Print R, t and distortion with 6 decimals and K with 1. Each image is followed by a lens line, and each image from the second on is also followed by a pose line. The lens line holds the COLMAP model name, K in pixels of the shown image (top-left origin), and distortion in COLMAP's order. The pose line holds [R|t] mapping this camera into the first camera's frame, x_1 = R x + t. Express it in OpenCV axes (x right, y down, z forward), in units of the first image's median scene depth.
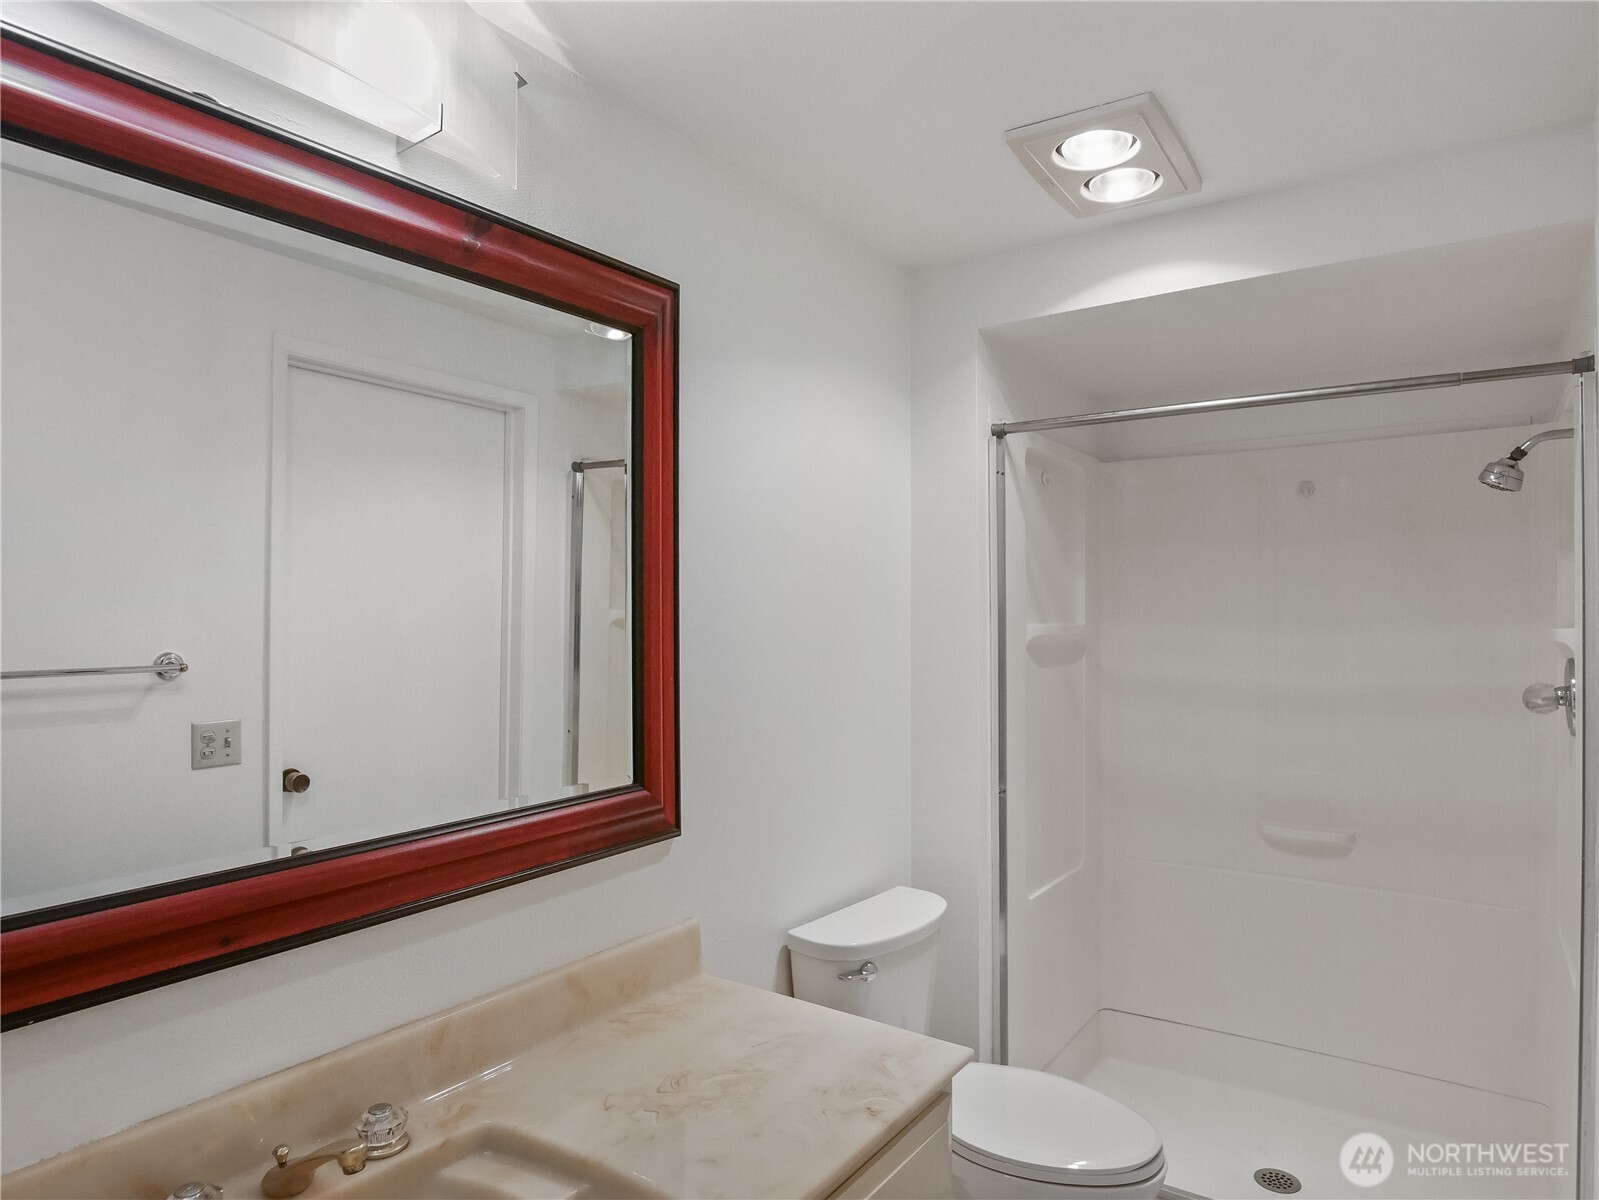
lens RADIAL K [[986.3, 0, 807.2], [0, 986.3, 587.1], [0, 0, 1]] dist [-0.026579, 0.001072]
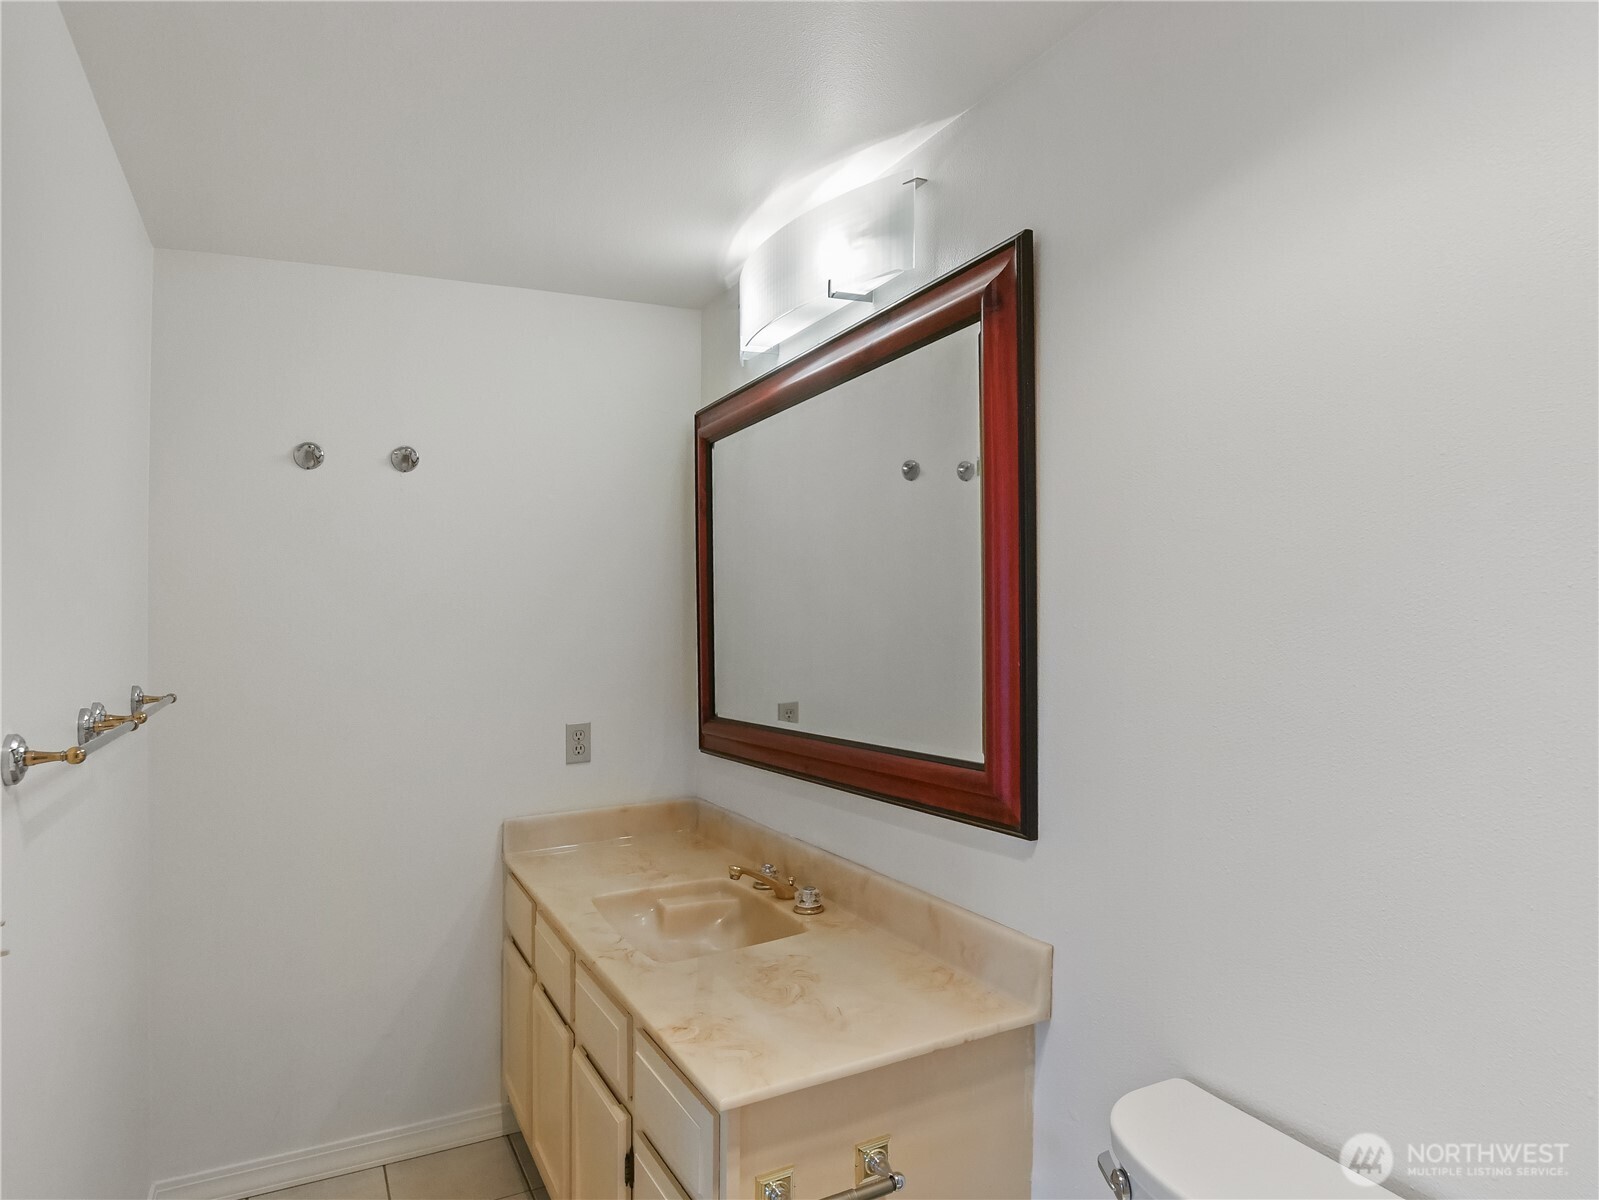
lens RADIAL K [[986.3, 0, 807.2], [0, 986.3, 587.1], [0, 0, 1]] dist [-0.026579, 0.001072]
pose [[-0.465175, -0.016172, -0.885071, 0.972936], [0.042806, 0.998253, -0.040738, 0.067263], [0.884183, -0.056837, -0.463670, 1.611429]]
